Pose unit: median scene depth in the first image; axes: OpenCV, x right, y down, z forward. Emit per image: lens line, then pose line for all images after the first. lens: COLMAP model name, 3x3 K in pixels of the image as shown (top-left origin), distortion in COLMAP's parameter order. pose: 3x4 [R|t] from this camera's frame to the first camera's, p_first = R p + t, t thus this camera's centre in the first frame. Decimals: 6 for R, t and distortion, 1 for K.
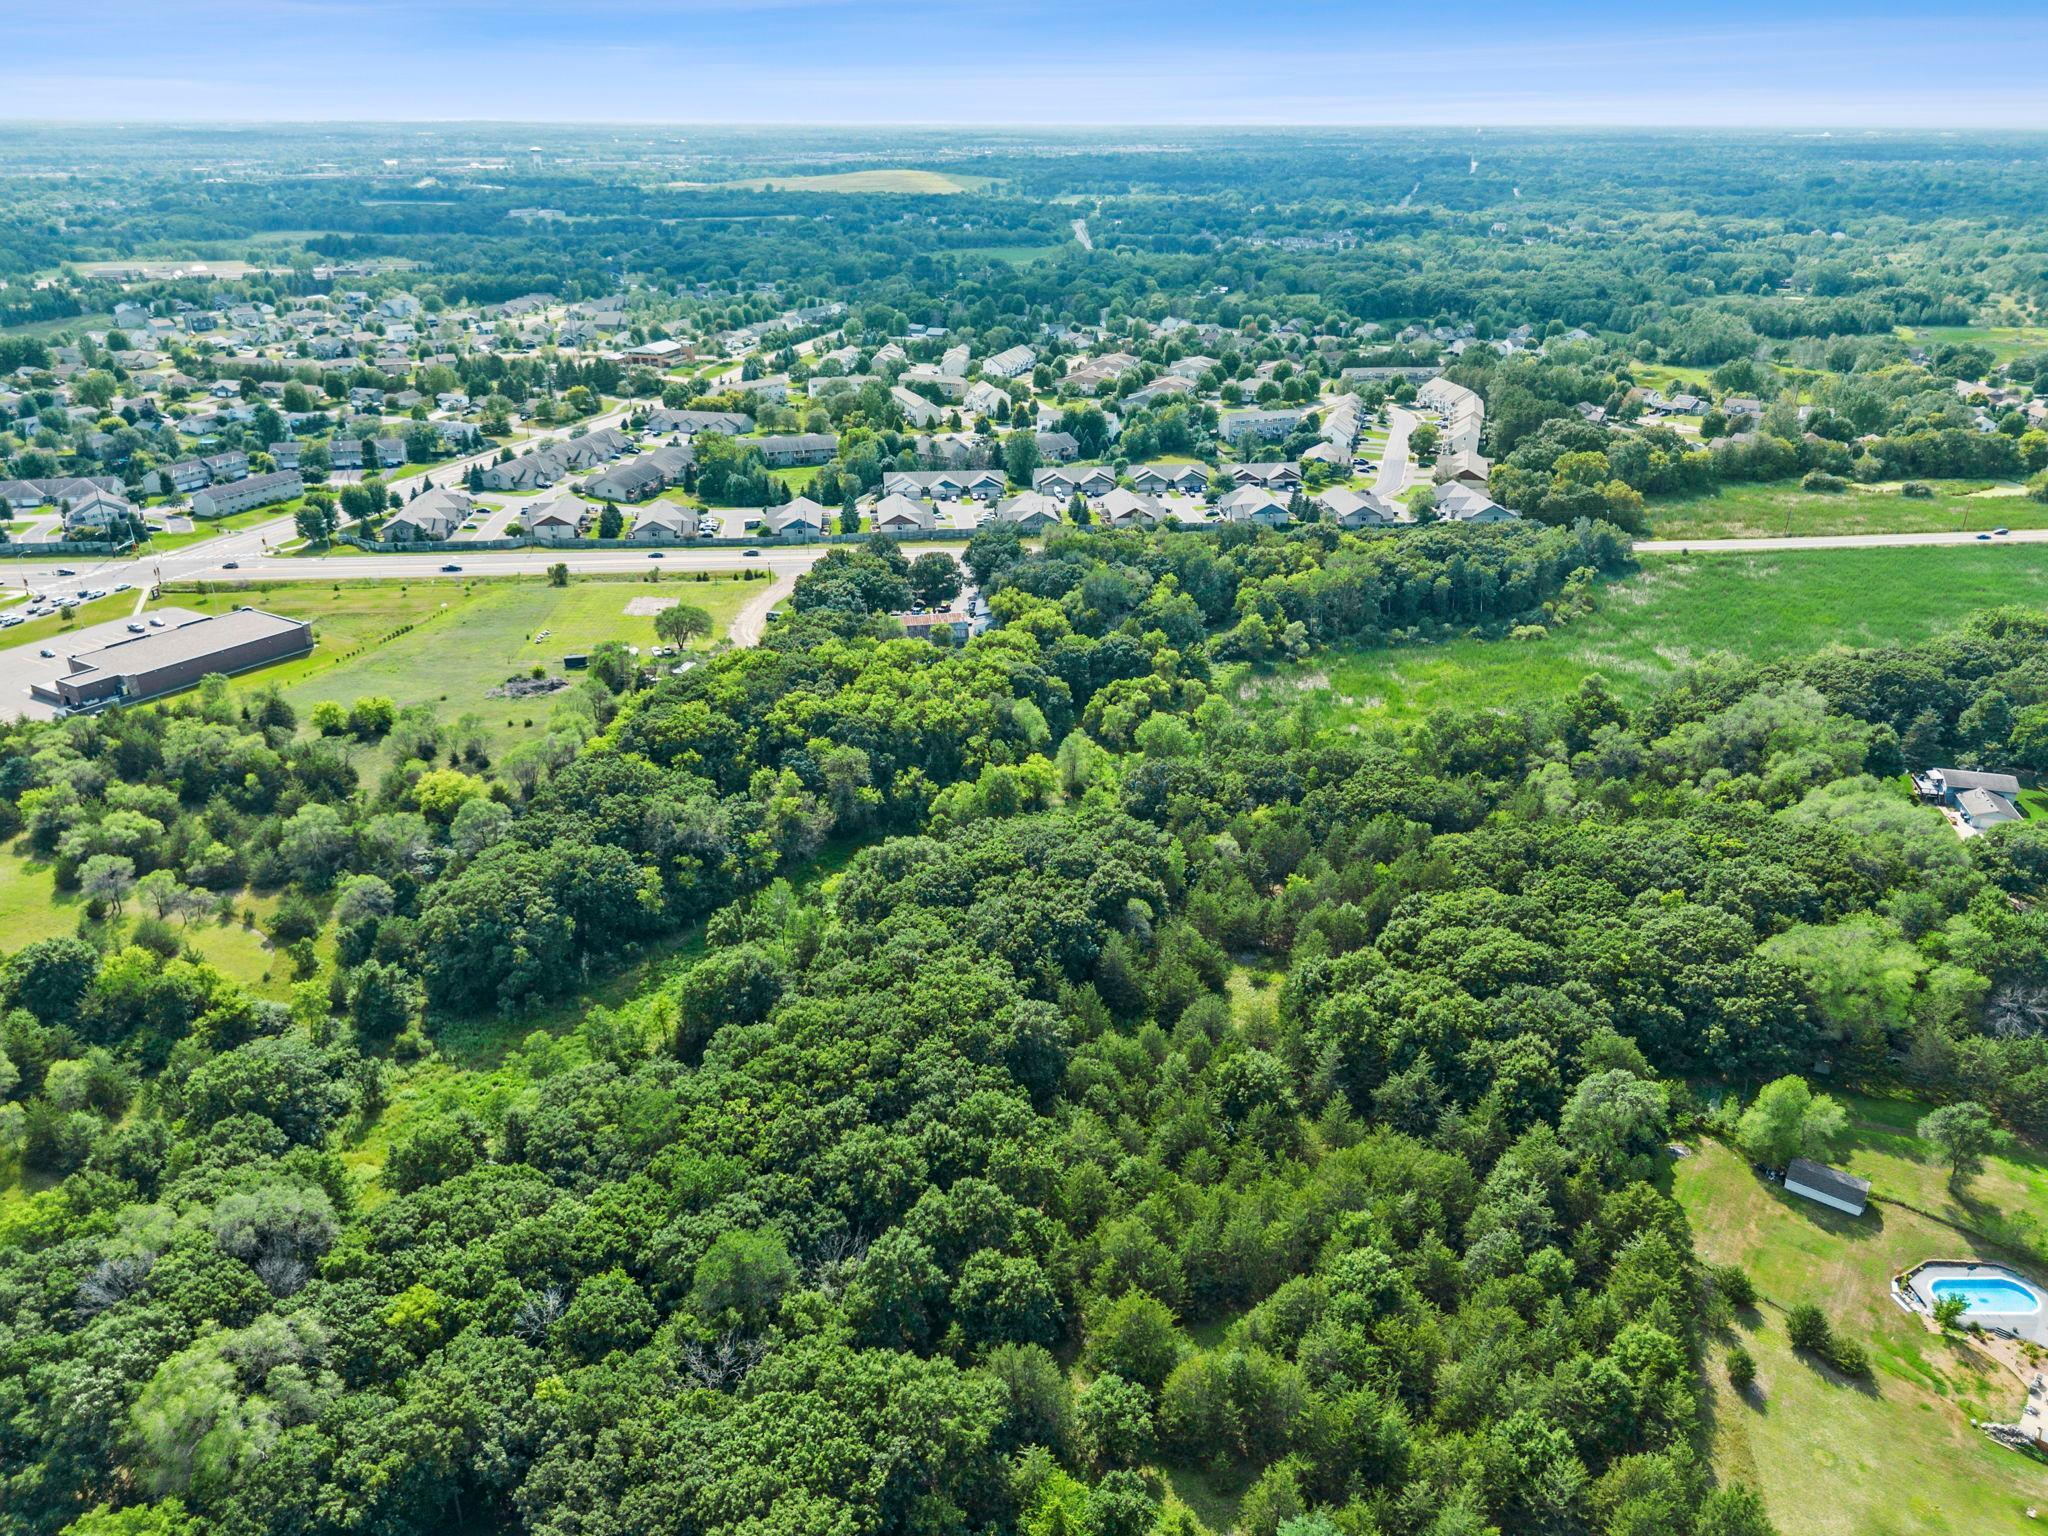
lens RADIAL K [[1450.4, 0, 1024.0], [0, 1450.4, 768.0], [0, 0, 1]] dist [0.071654, -0.061643]
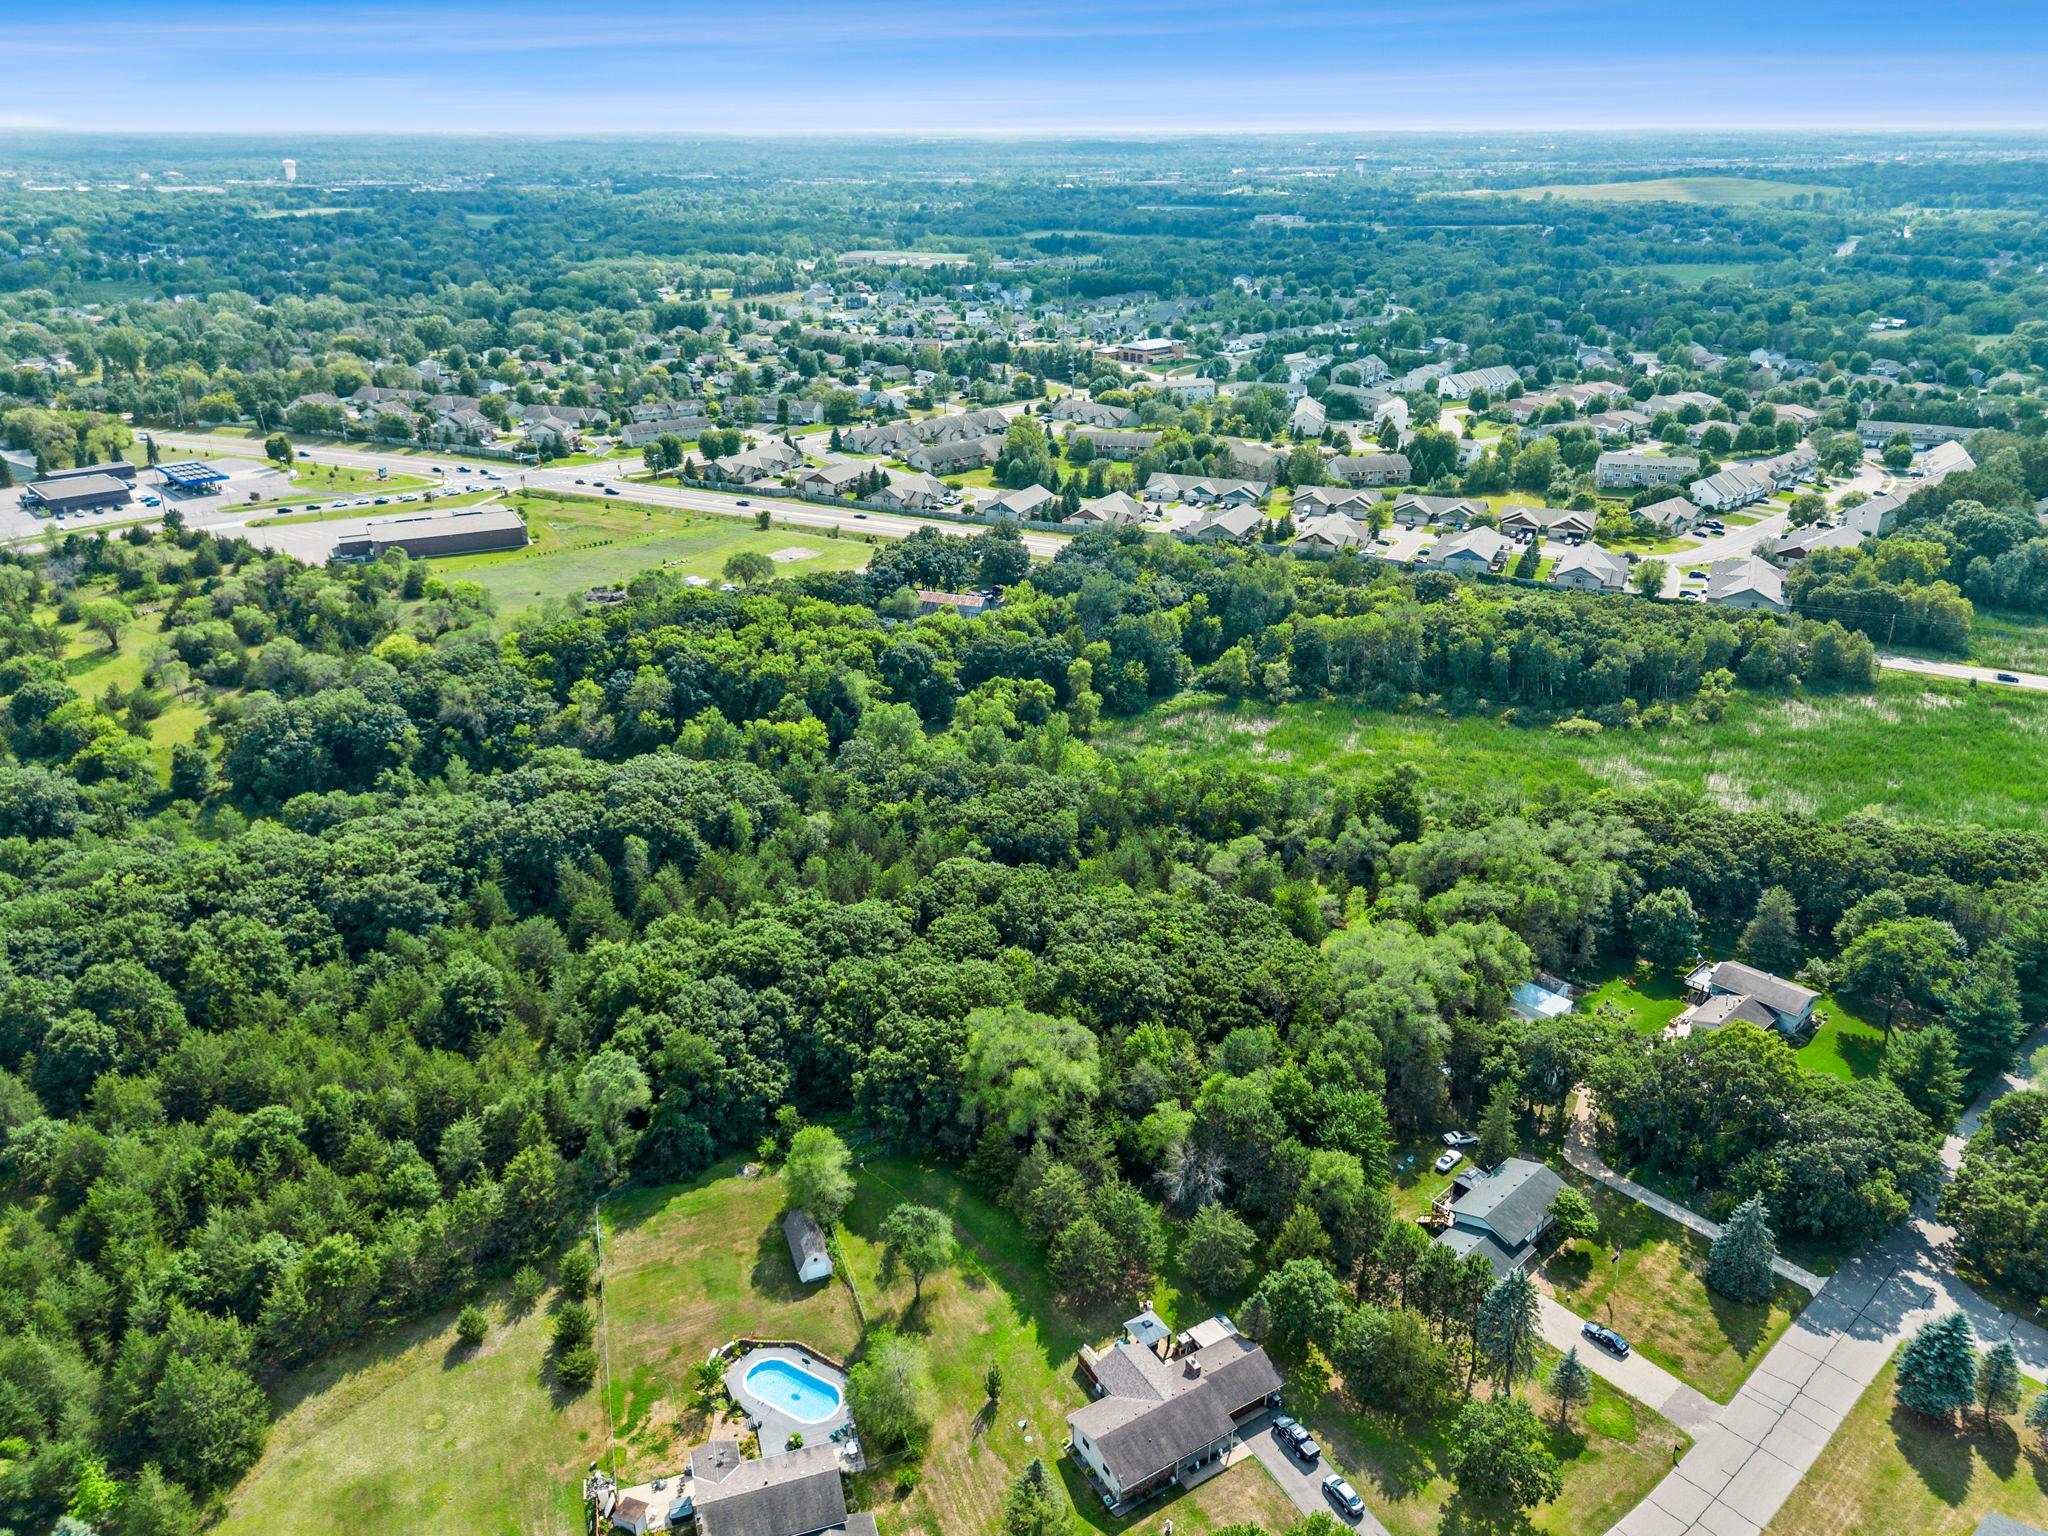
lens RADIAL K [[1450.4, 0, 1024.0], [0, 1450.4, 768.0], [0, 0, 1]] dist [0.071654, -0.061643]
pose [[0.846748, 0.210046, -0.488773, 0.418796], [-0.212485, 0.975820, 0.051242, -0.038179], [0.487717, 0.060468, 0.870905, 0.089519]]
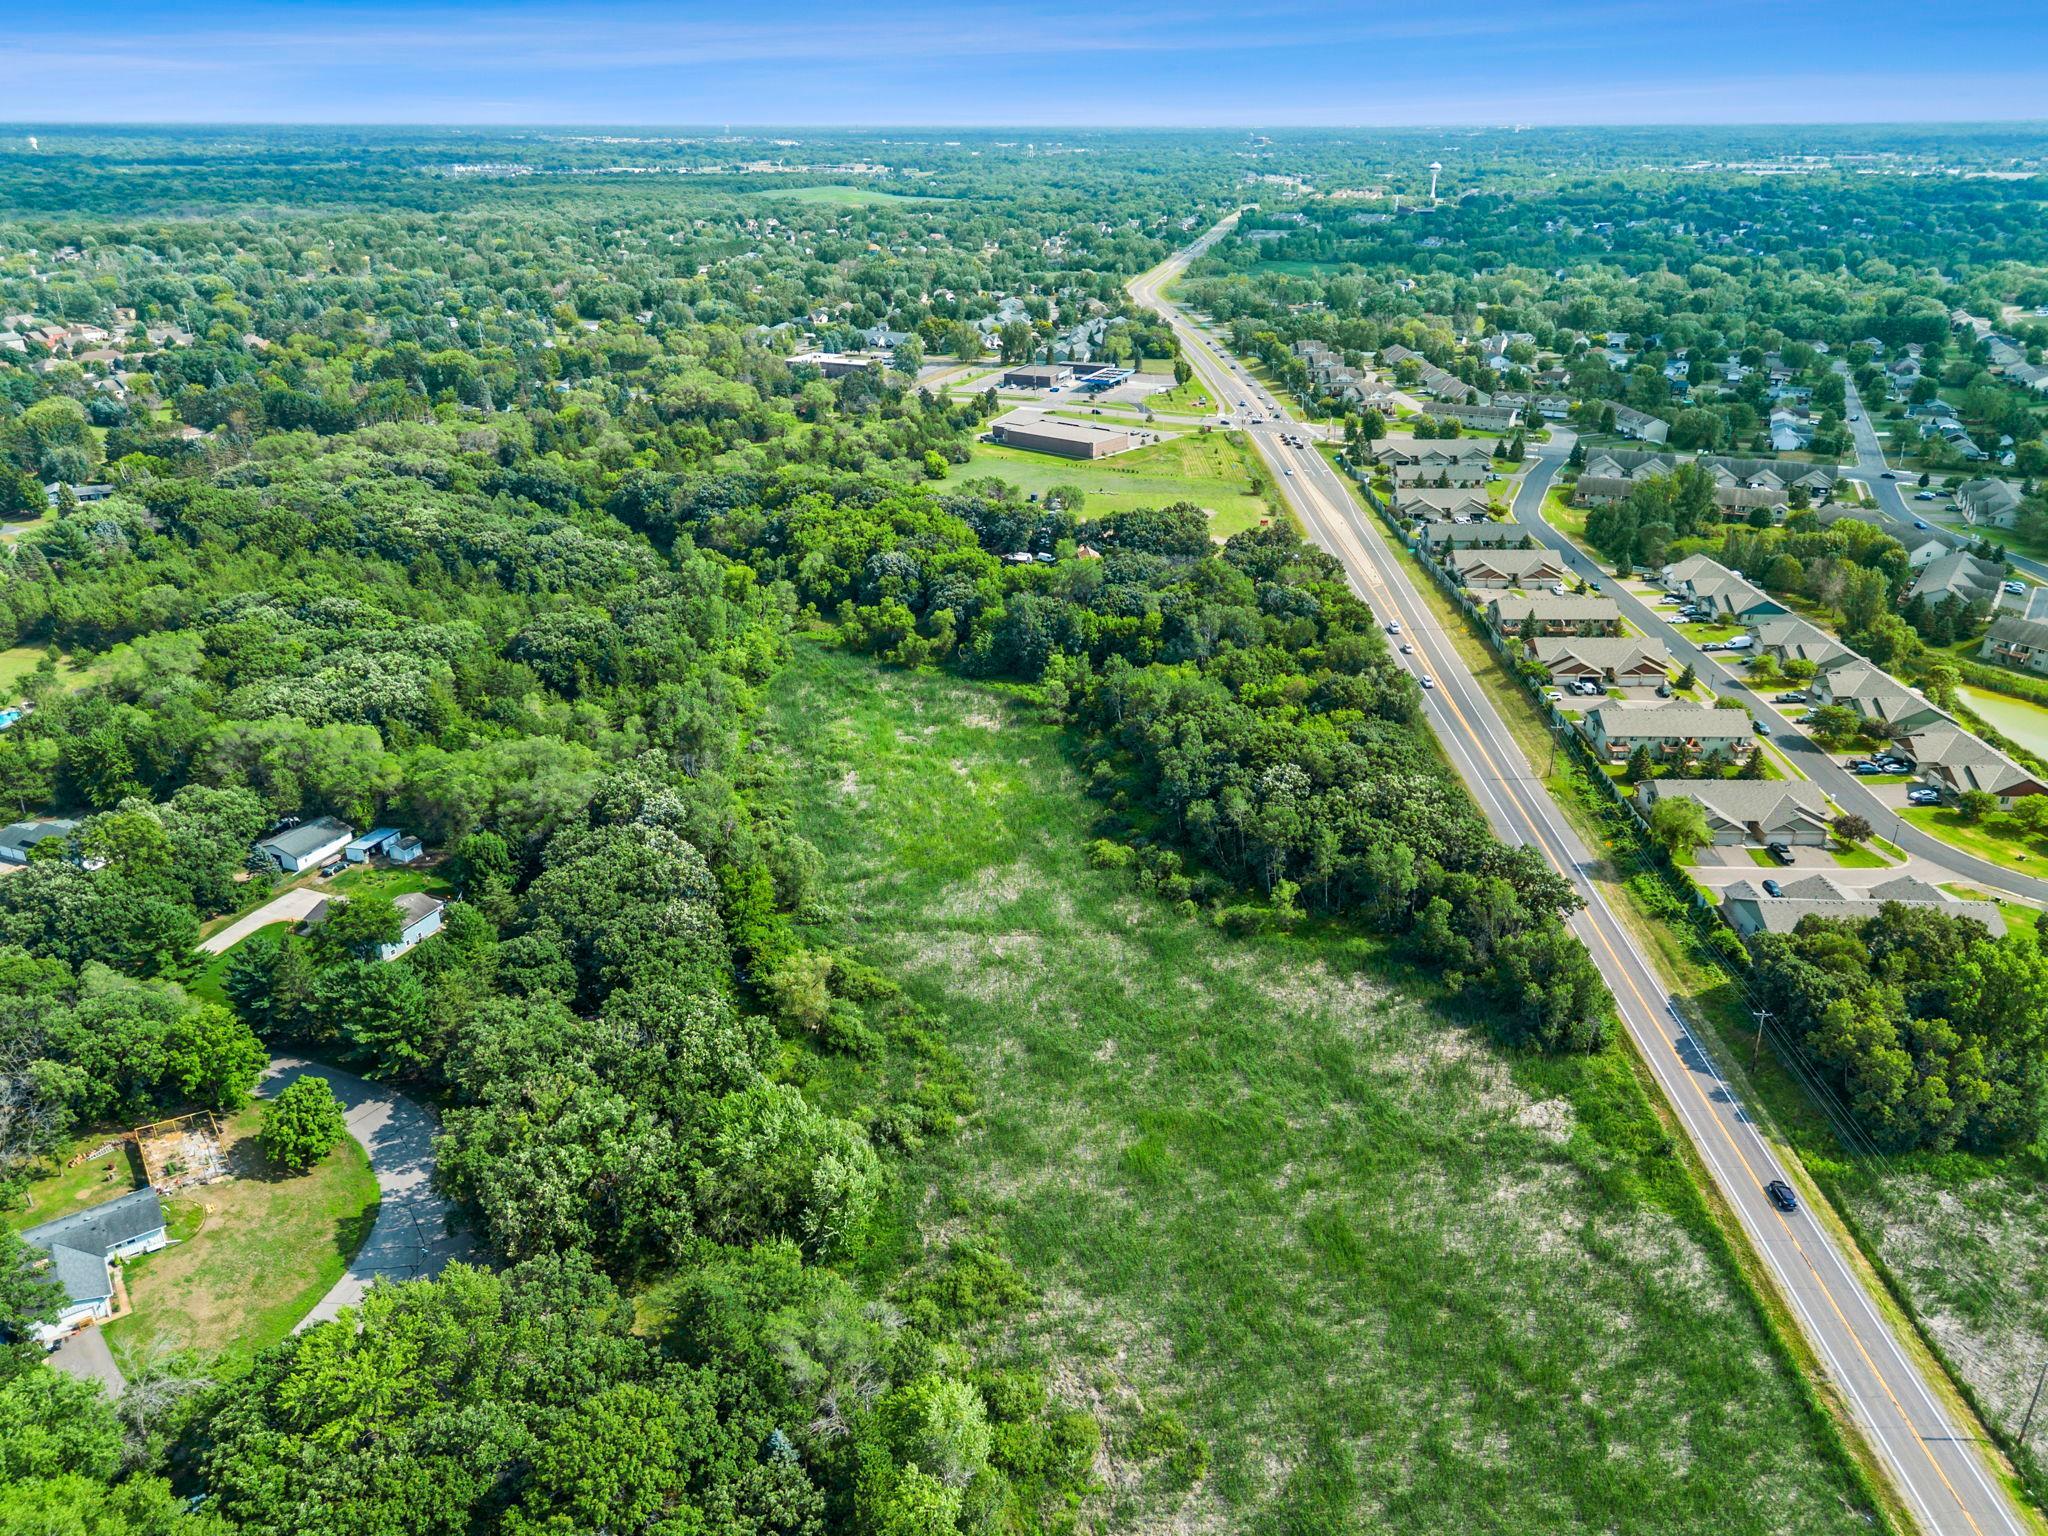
lens RADIAL K [[1450.4, 0, 1024.0], [0, 1450.4, 768.0], [0, 0, 1]] dist [0.071654, -0.061643]
pose [[-0.148253, 0.392917, -0.907545, 0.801522], [-0.396746, 0.816969, 0.418514, -0.330596], [0.905877, 0.422110, 0.034770, 0.785047]]
